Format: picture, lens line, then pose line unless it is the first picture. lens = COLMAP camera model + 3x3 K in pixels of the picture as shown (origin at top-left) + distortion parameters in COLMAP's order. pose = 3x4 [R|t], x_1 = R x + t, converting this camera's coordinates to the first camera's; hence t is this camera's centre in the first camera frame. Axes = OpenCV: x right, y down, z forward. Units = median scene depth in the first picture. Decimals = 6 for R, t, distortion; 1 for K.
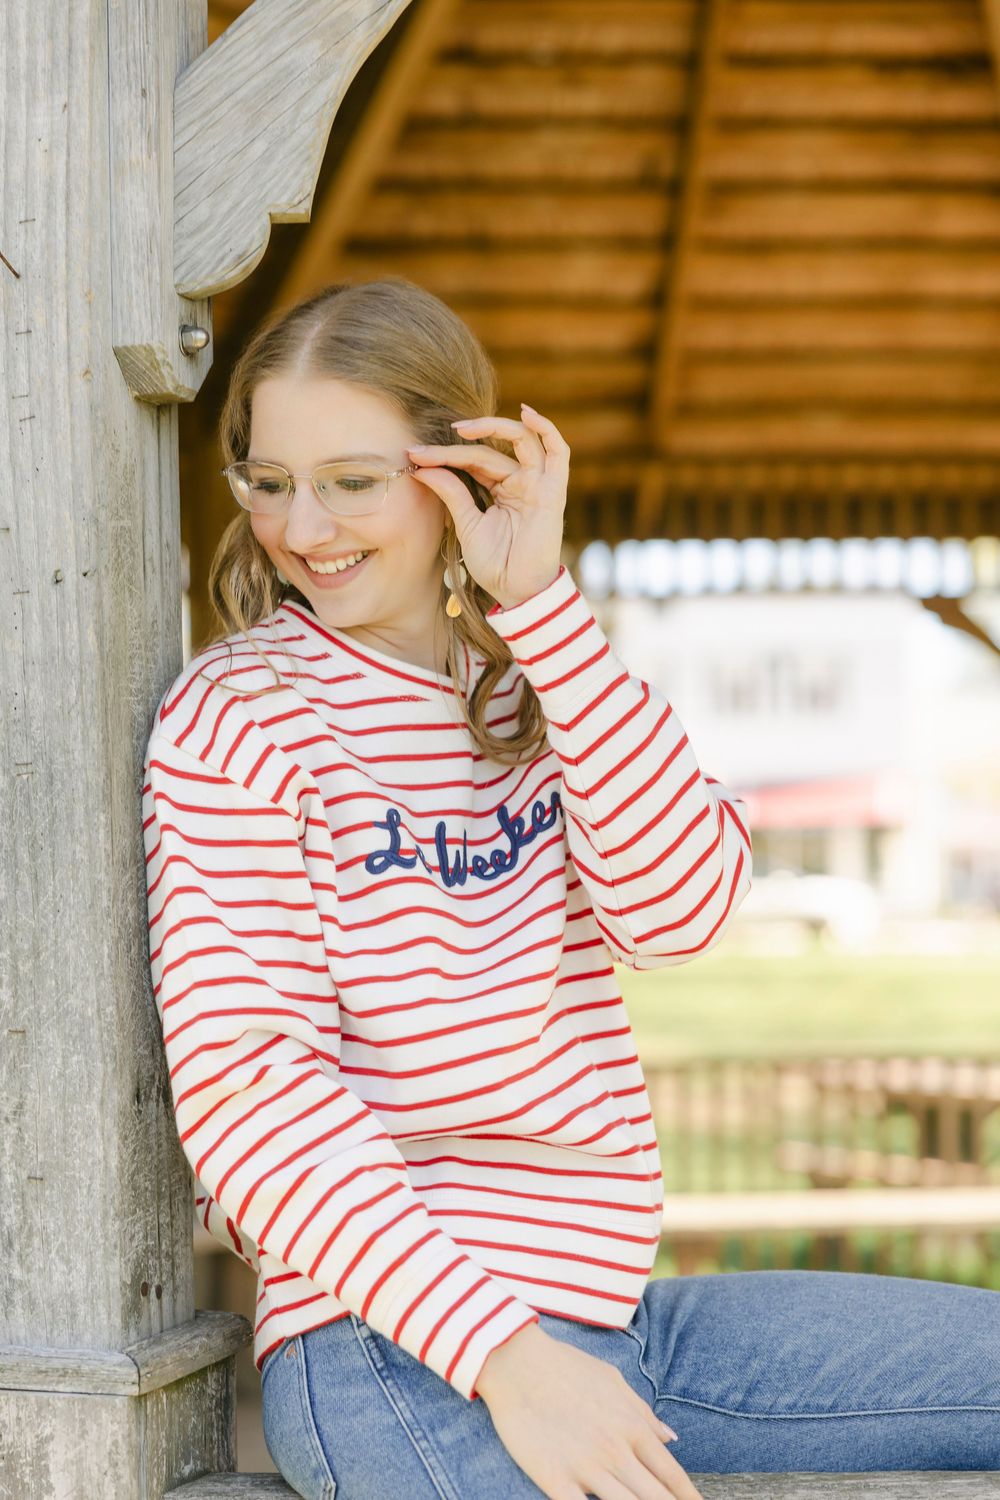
lens RADIAL K [[2978.0, 0, 493.8], [0, 2978.0, 744.3], [0, 0, 1]] dist [-0.005010, 0.000000]
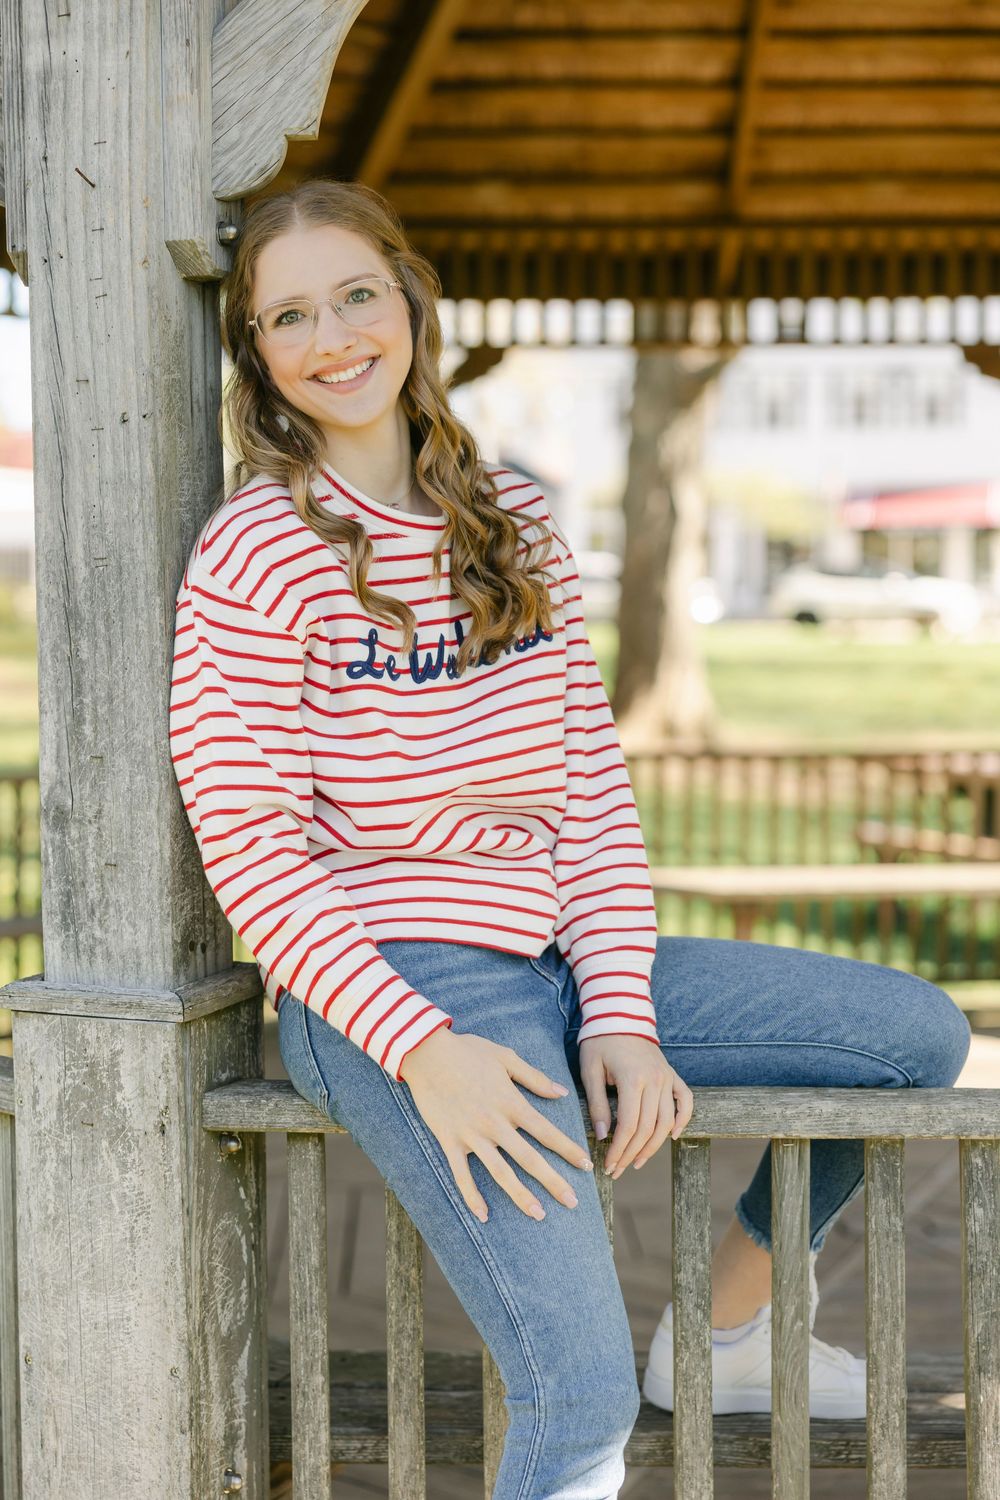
lens RADIAL K [[2695.6, 0, 506.6], [0, 2695.6, 753.6], [0, 0, 1]] dist [0.008615, 0.000000]
pose [[0.998879, 0.010708, -0.046118, 0.080505], [-0.005518, 0.993779, 0.111233, -0.041513], [0.047022, -0.110854, 0.992724, -0.203367]]
